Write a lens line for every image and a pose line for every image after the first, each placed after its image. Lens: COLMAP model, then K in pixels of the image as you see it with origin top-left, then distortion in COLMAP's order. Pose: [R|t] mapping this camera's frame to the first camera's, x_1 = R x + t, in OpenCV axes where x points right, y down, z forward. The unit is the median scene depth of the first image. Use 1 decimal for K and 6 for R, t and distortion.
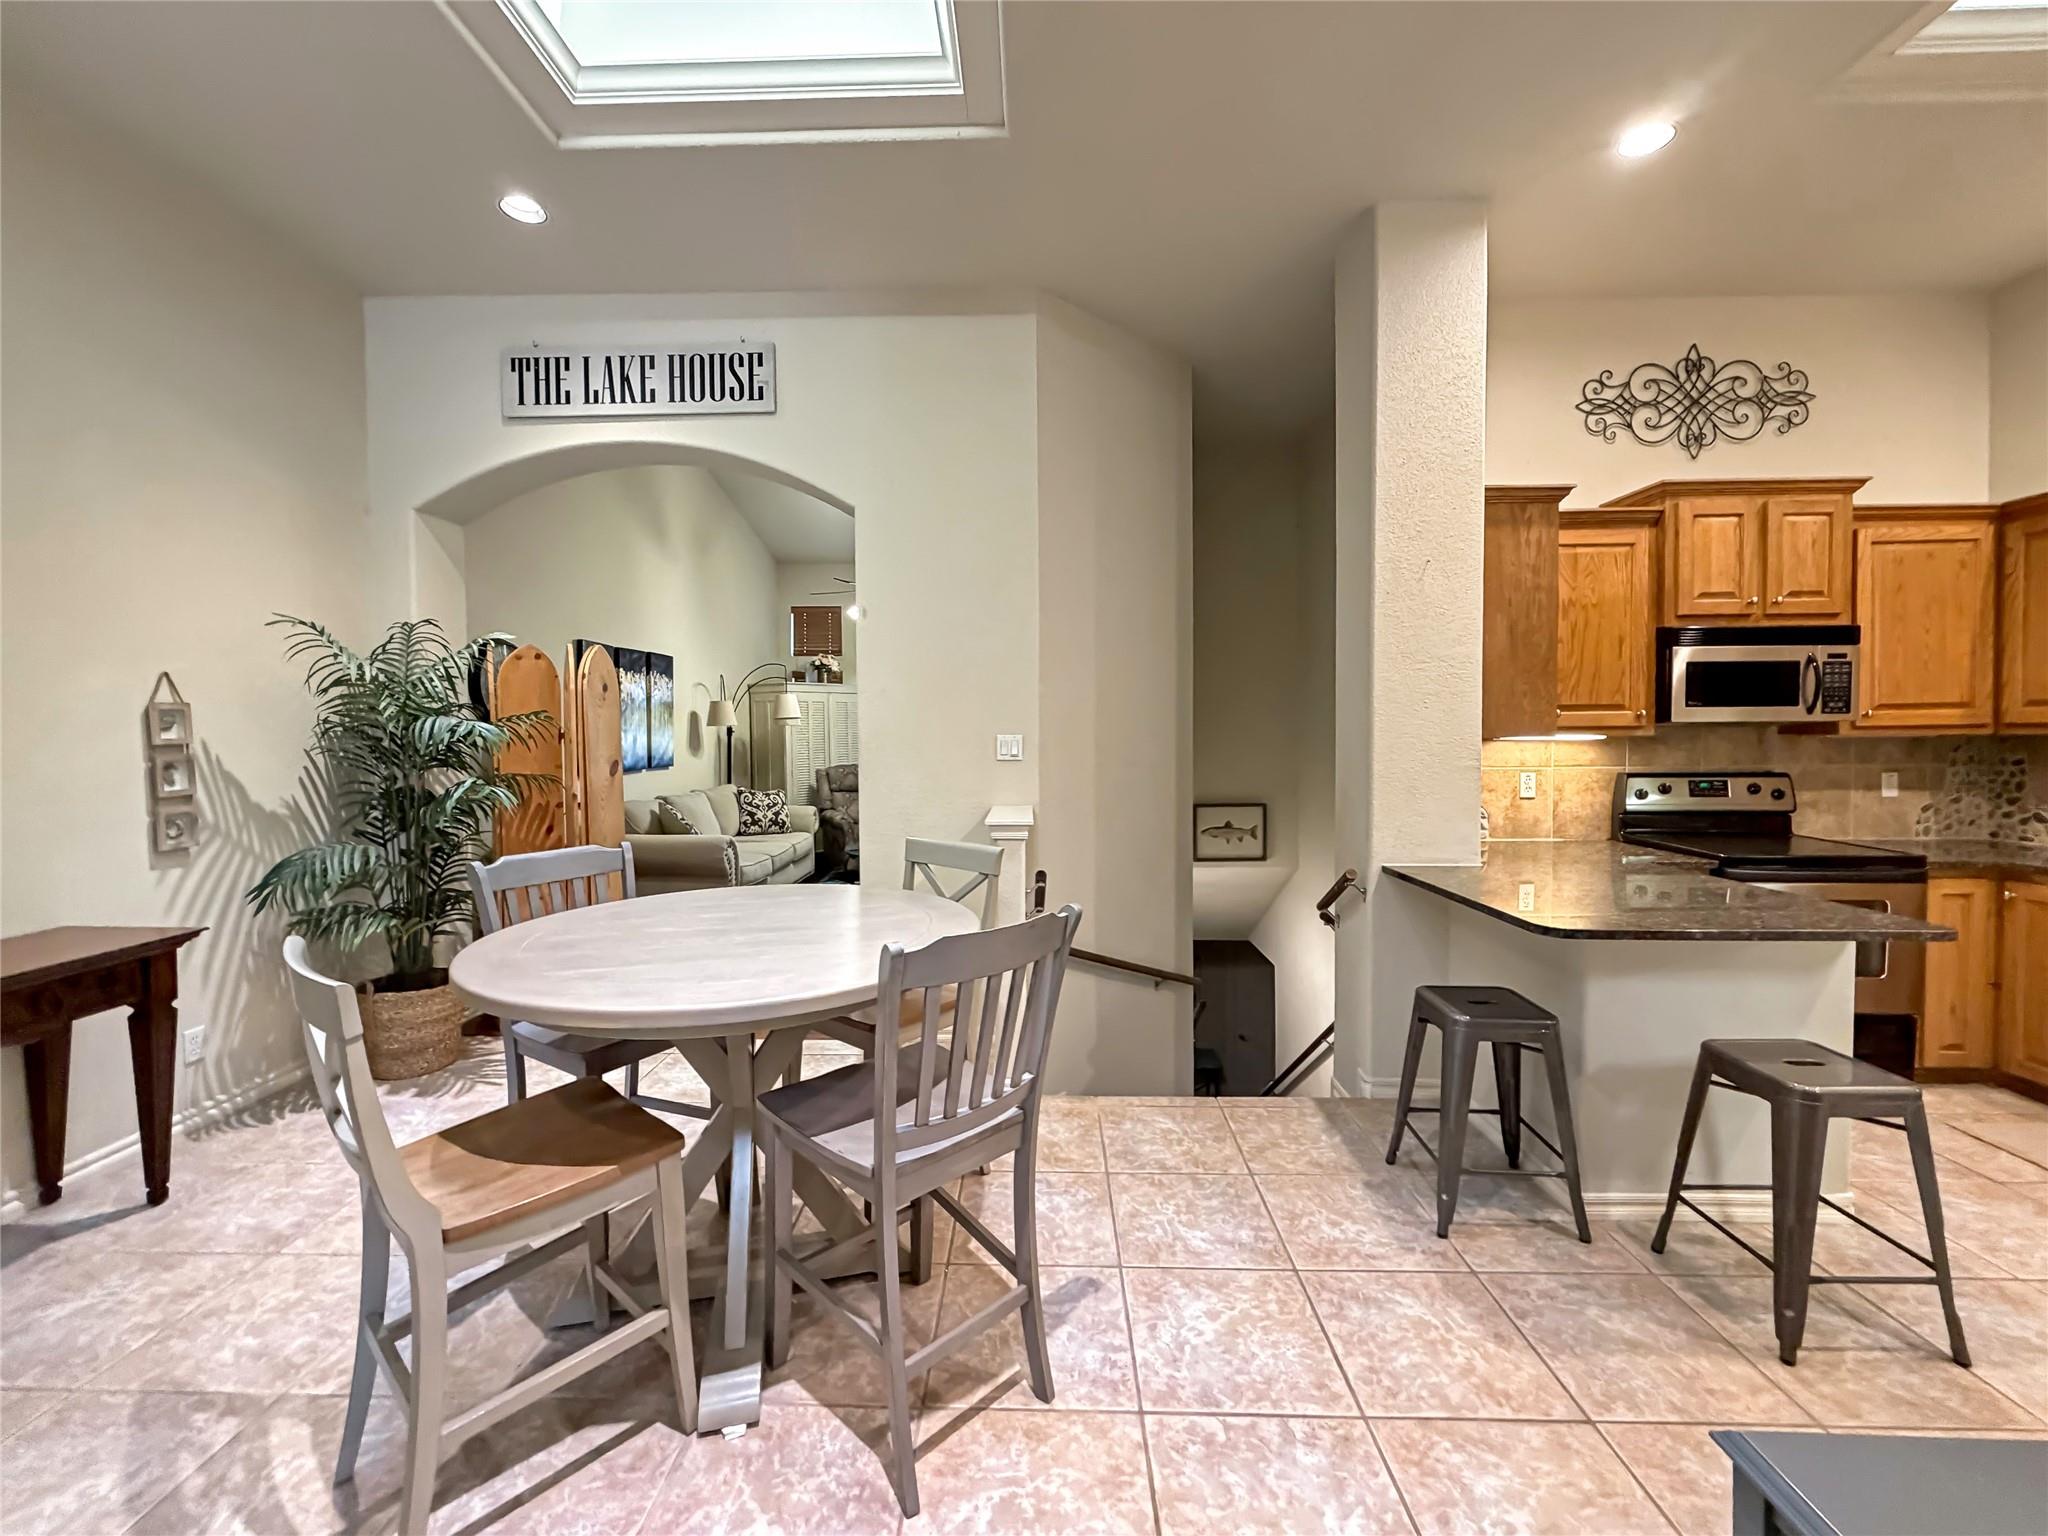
lens RADIAL K [[823.6, 0, 1019.1], [0, 823.6, 749.9], [0, 0, 1]] dist [-0.000620, 0.000170]
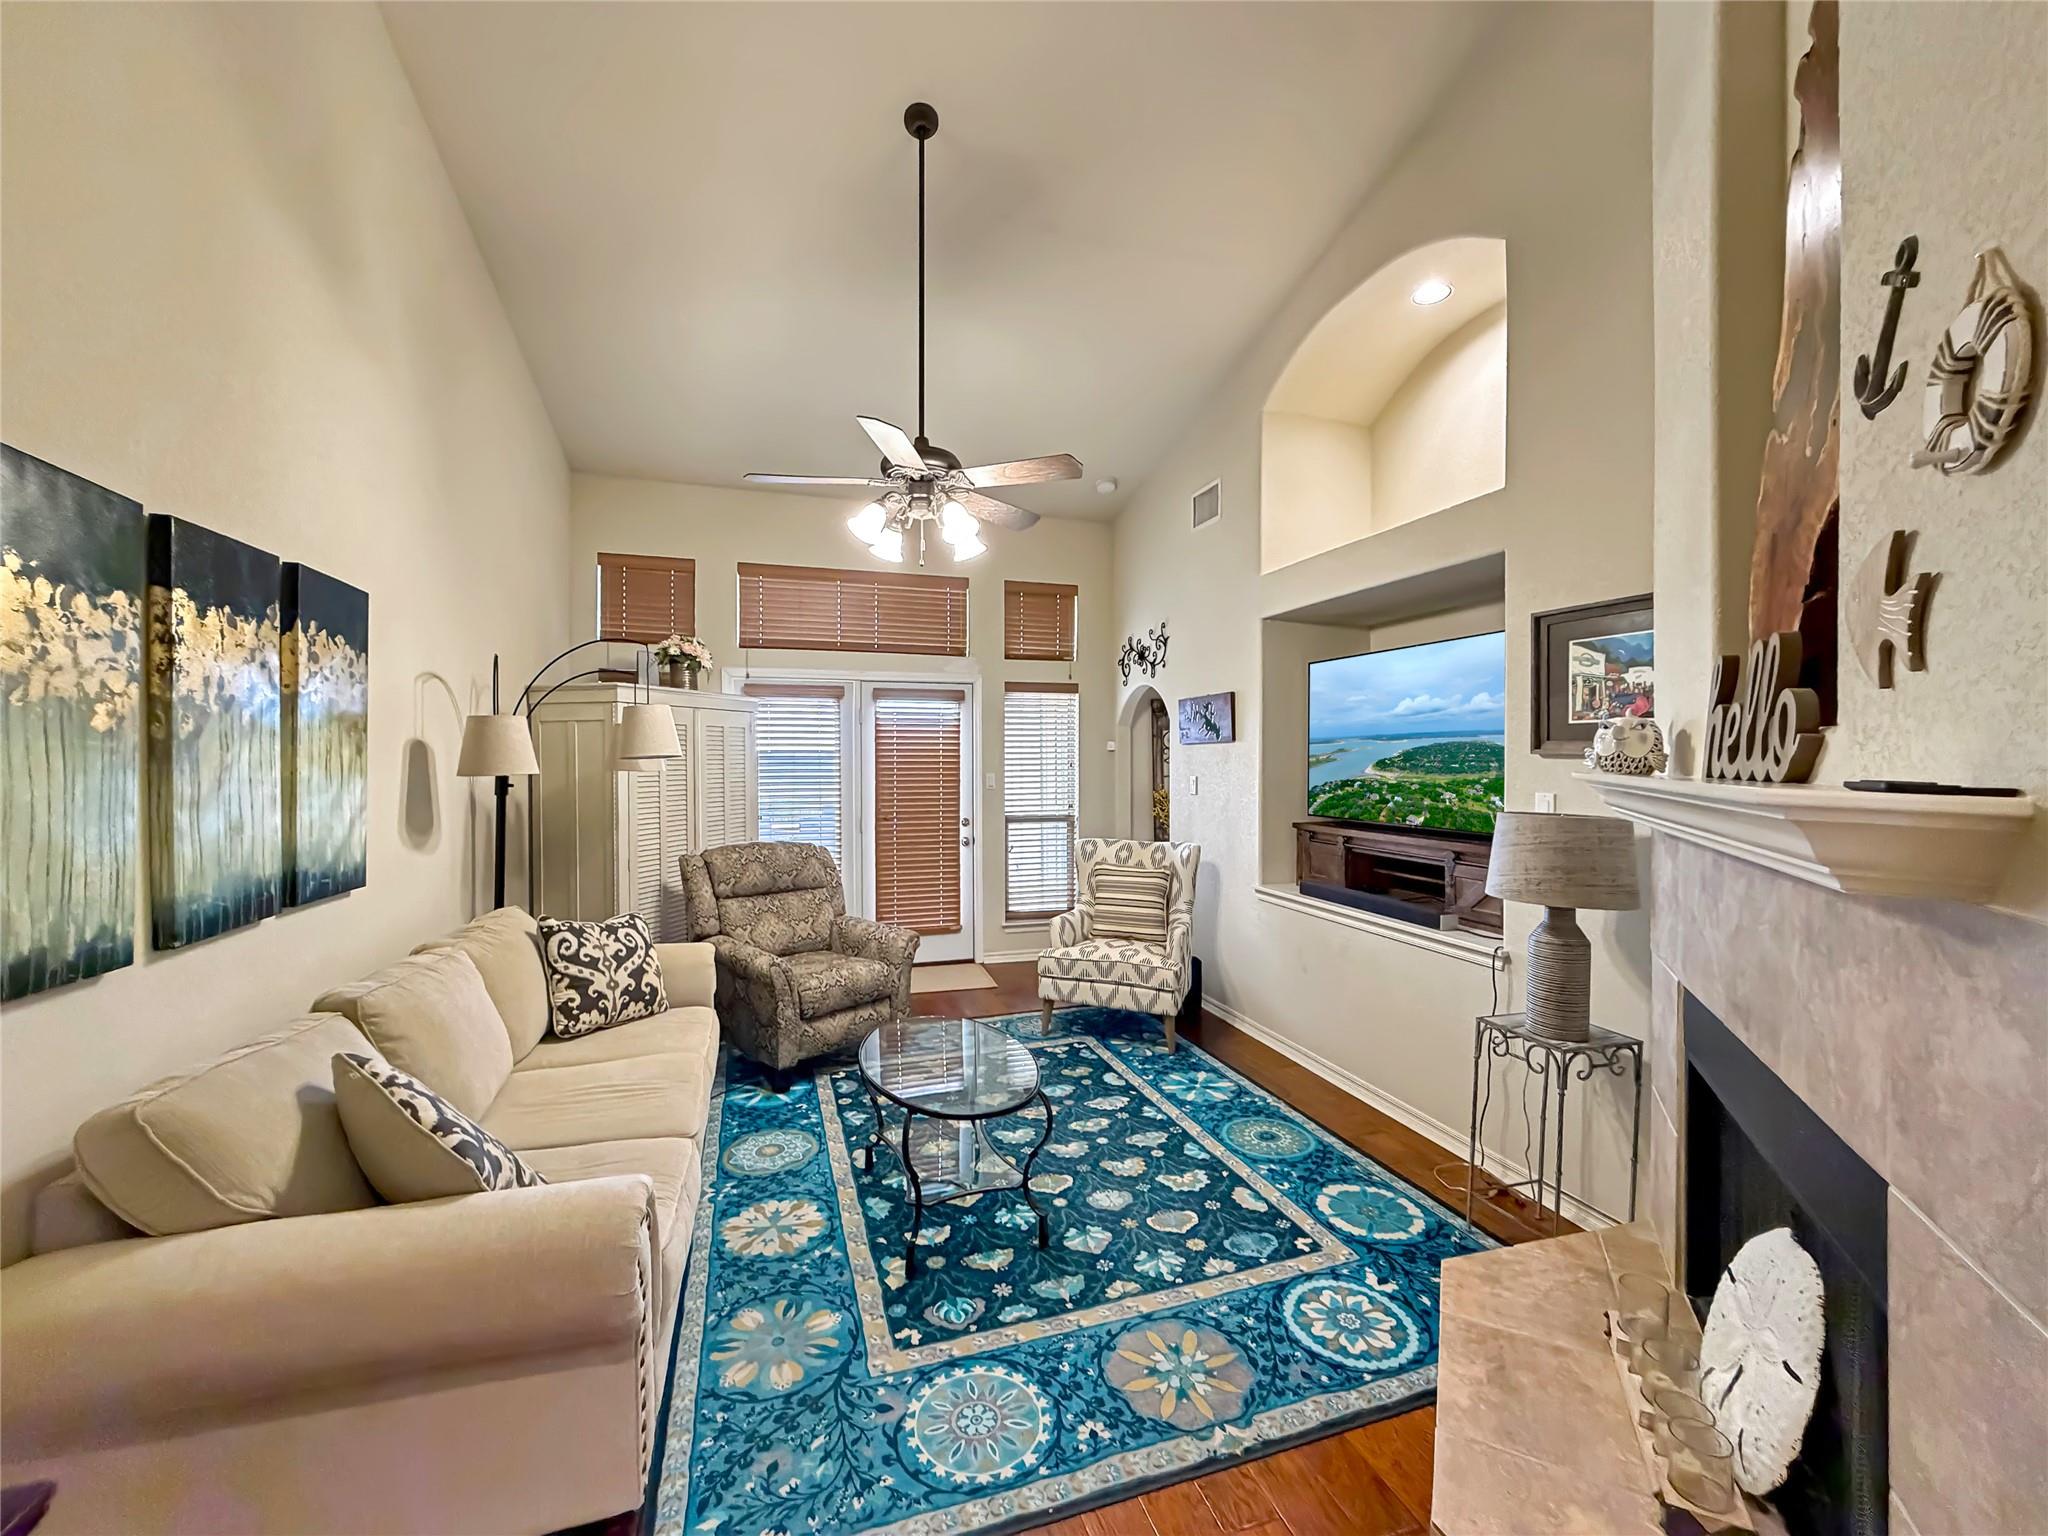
lens RADIAL K [[810.3, 0, 1014.1], [0, 810.3, 774.1], [0, 0, 1]] dist [-0.000327, 0.000167]
pose [[0.949526, 0.001606, 0.313686, -0.466161], [0.001892, 0.999939, -0.010846, -0.048594], [-0.313684, 0.010892, 0.949465, 1.016001]]
